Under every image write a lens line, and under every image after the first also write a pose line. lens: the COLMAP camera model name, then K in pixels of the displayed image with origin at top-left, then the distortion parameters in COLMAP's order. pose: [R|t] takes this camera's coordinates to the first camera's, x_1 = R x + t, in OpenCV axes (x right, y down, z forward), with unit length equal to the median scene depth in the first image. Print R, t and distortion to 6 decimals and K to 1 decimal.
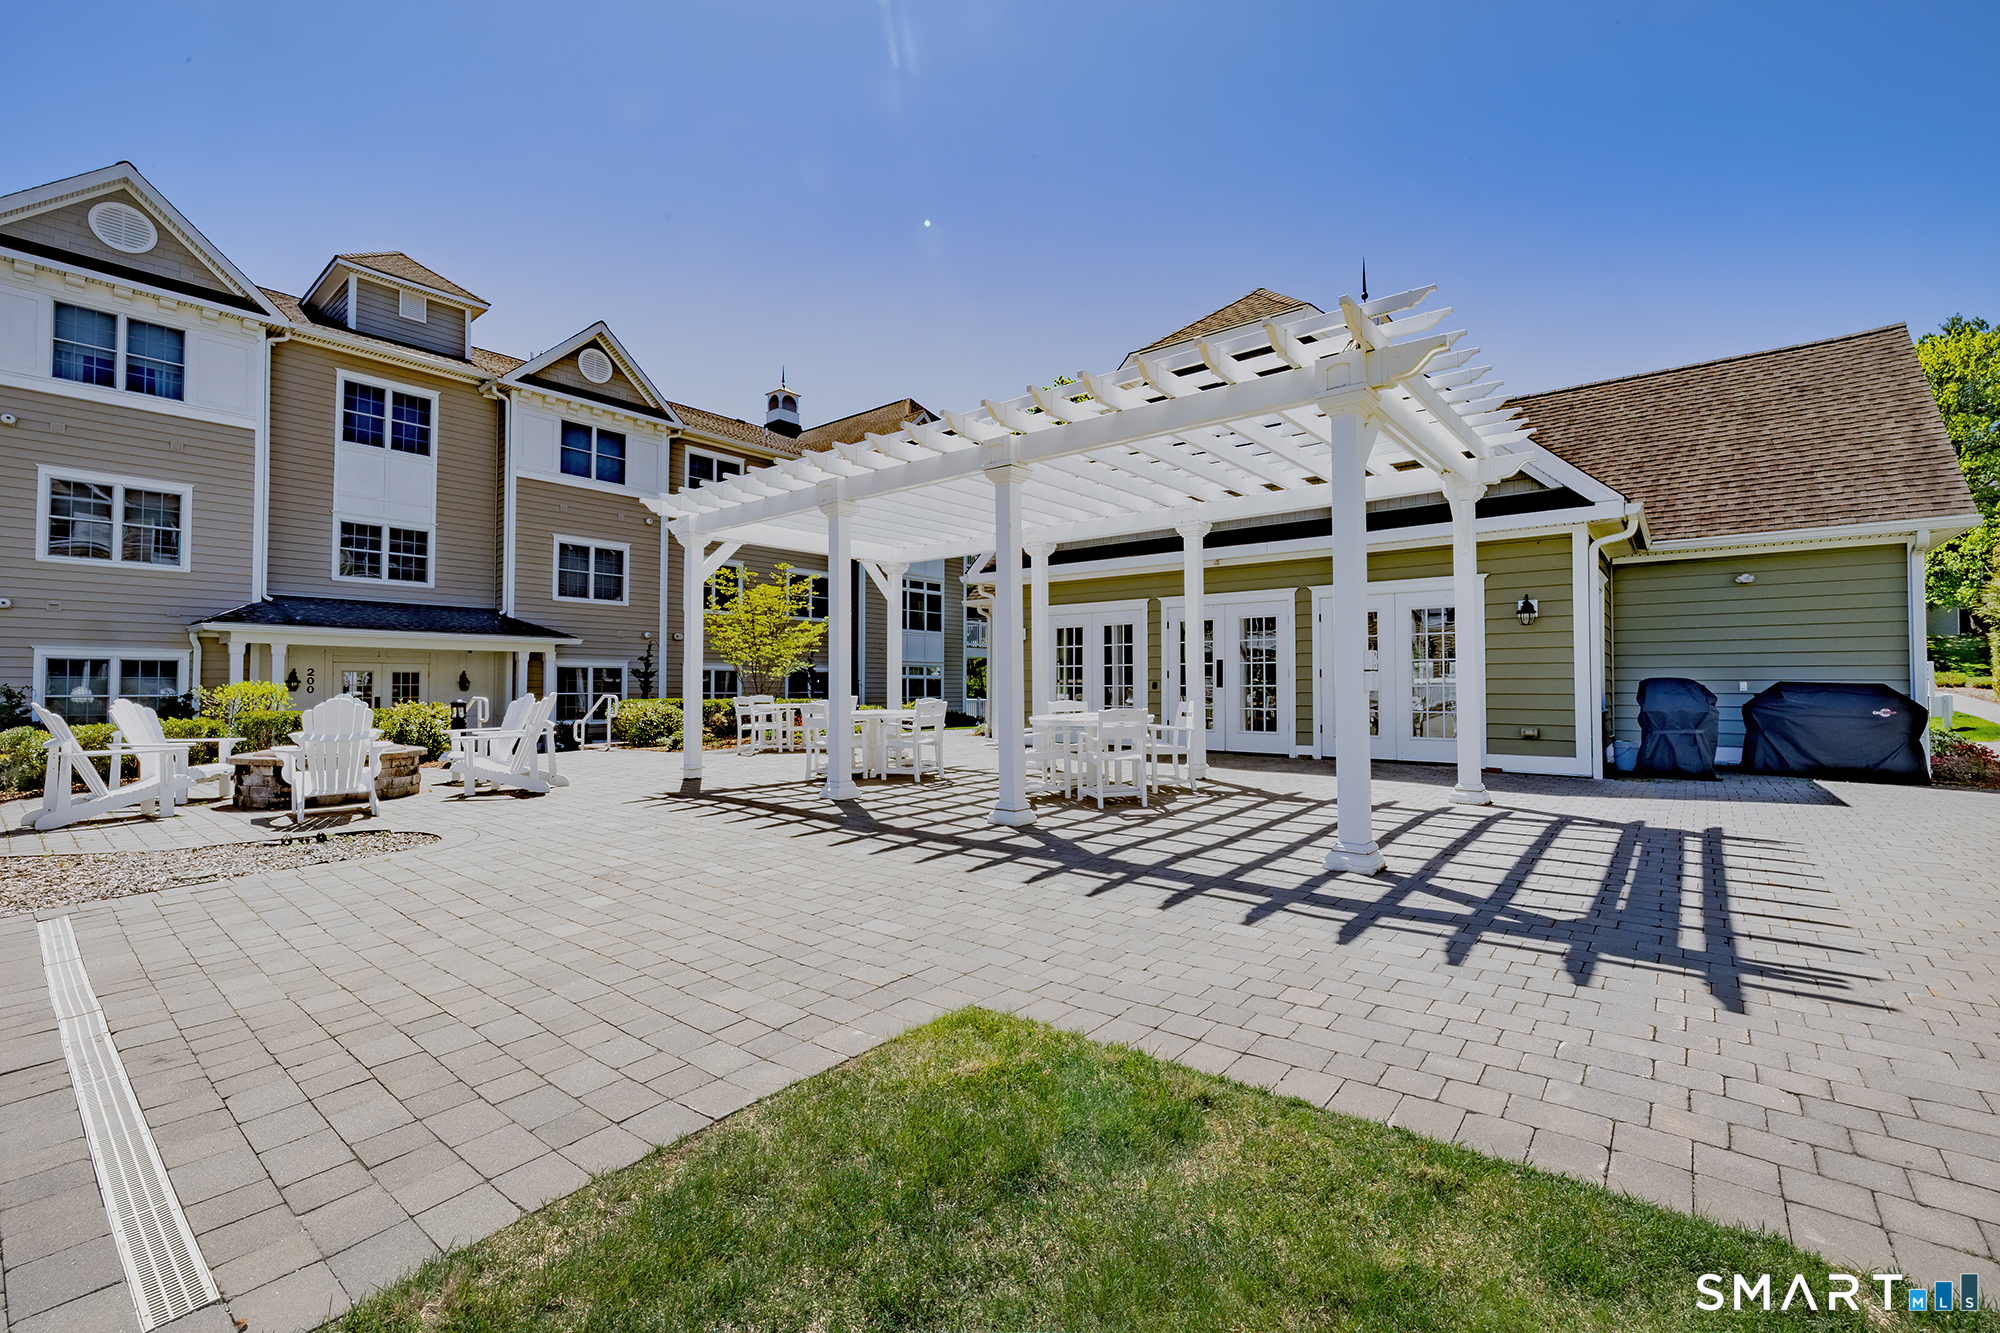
lens RADIAL K [[850.0, 0, 1003.4], [0, 850.0, 662.8], [0, 0, 1]] dist [-0.000325, 0.000085]
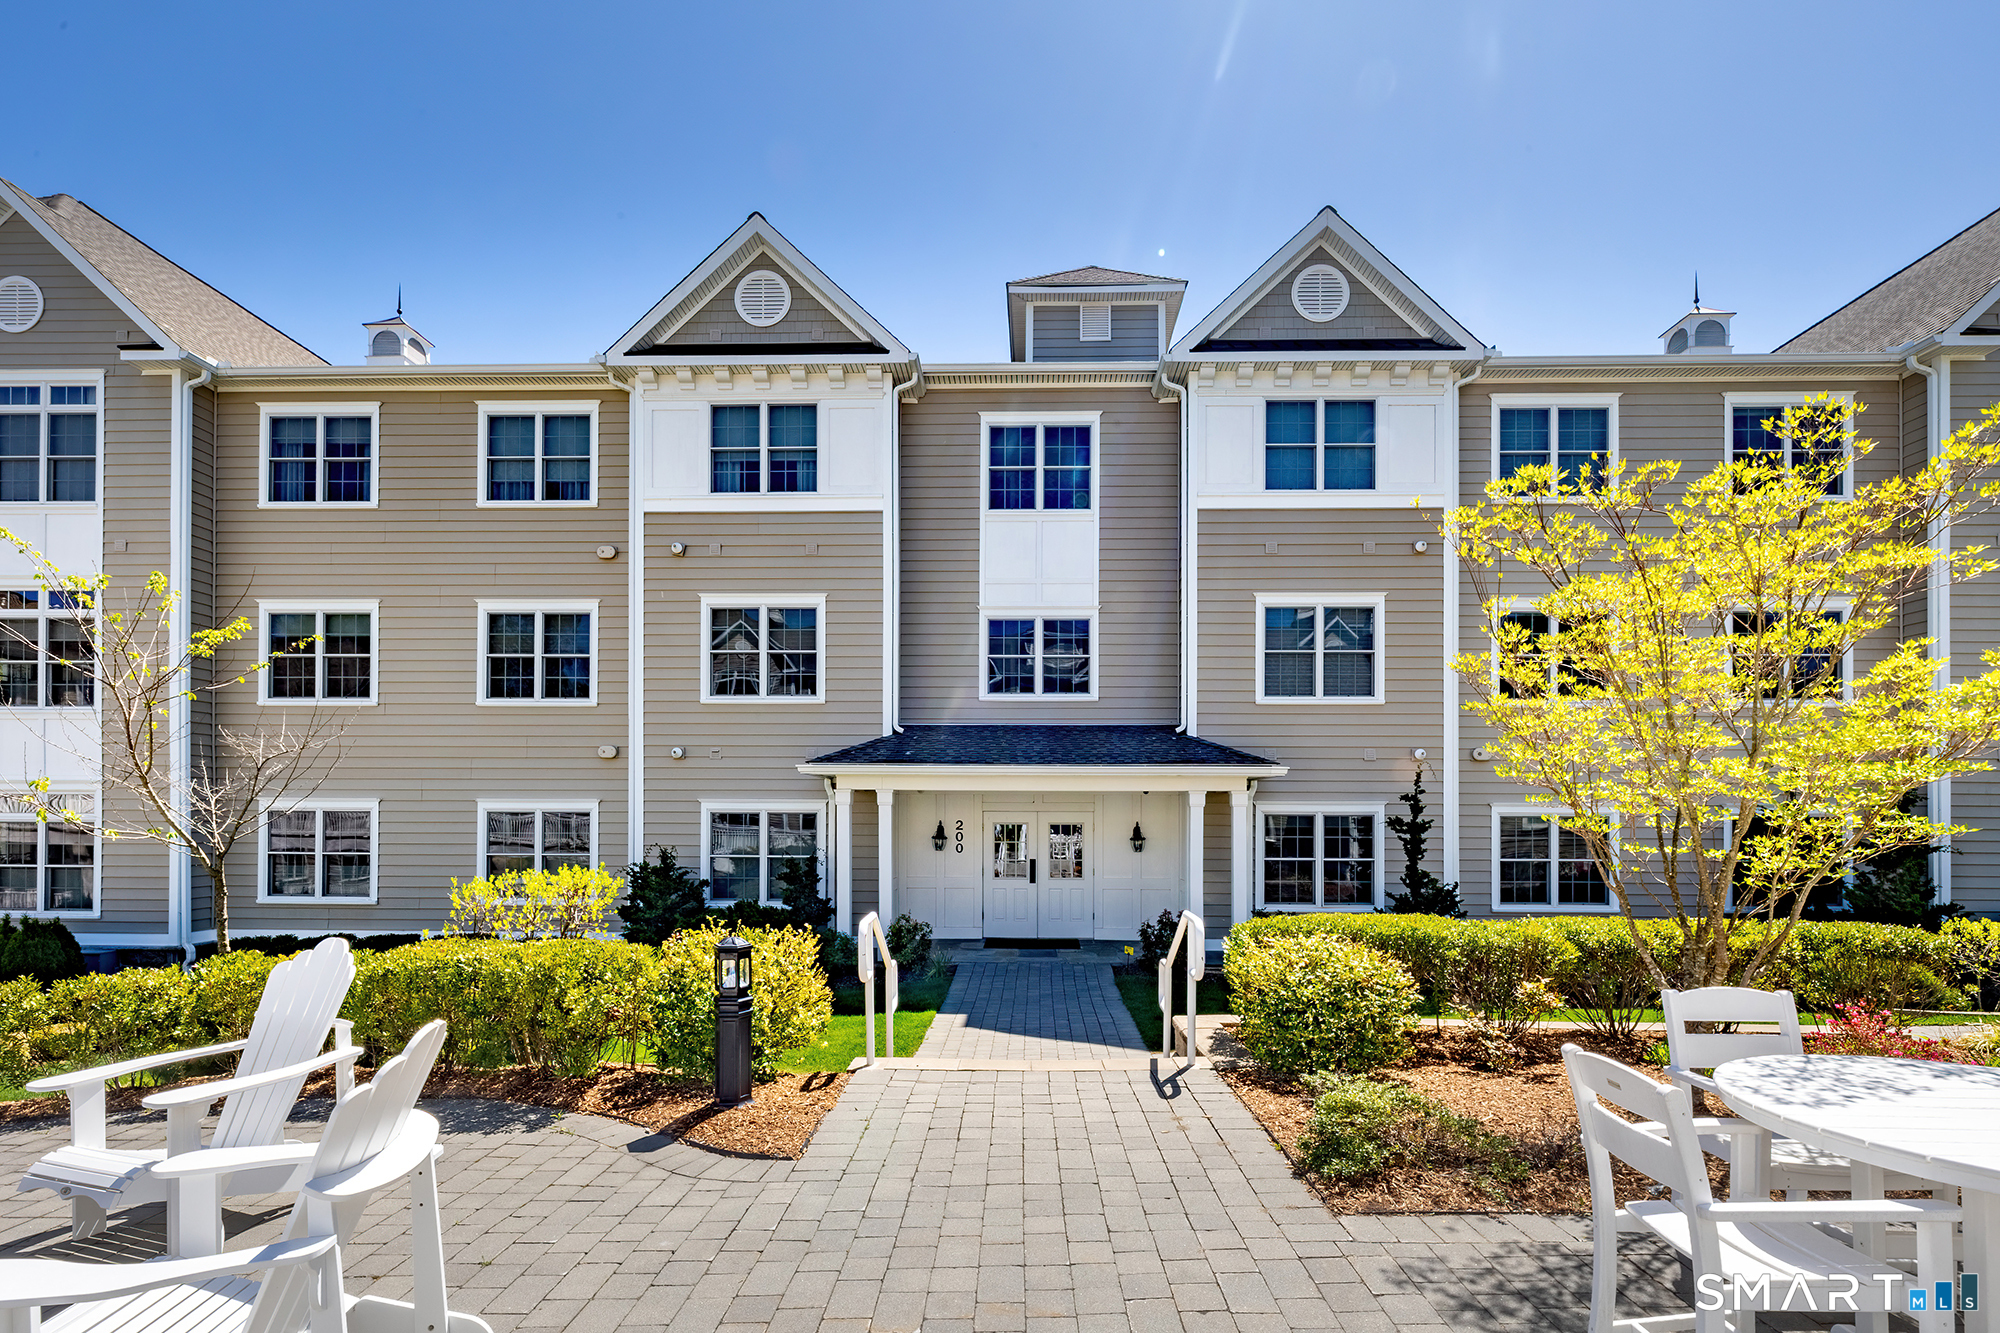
lens RADIAL K [[1055.5, 0, 911.2], [0, 1055.5, 818.0], [0, 0, 1]] dist [-0.002437, -0.000781]
pose [[0.628426, -0.006366, -0.777843, -0.107335], [0.019022, 0.999793, 0.007185, -0.002905], [0.777637, -0.019311, 0.628417, 0.352865]]
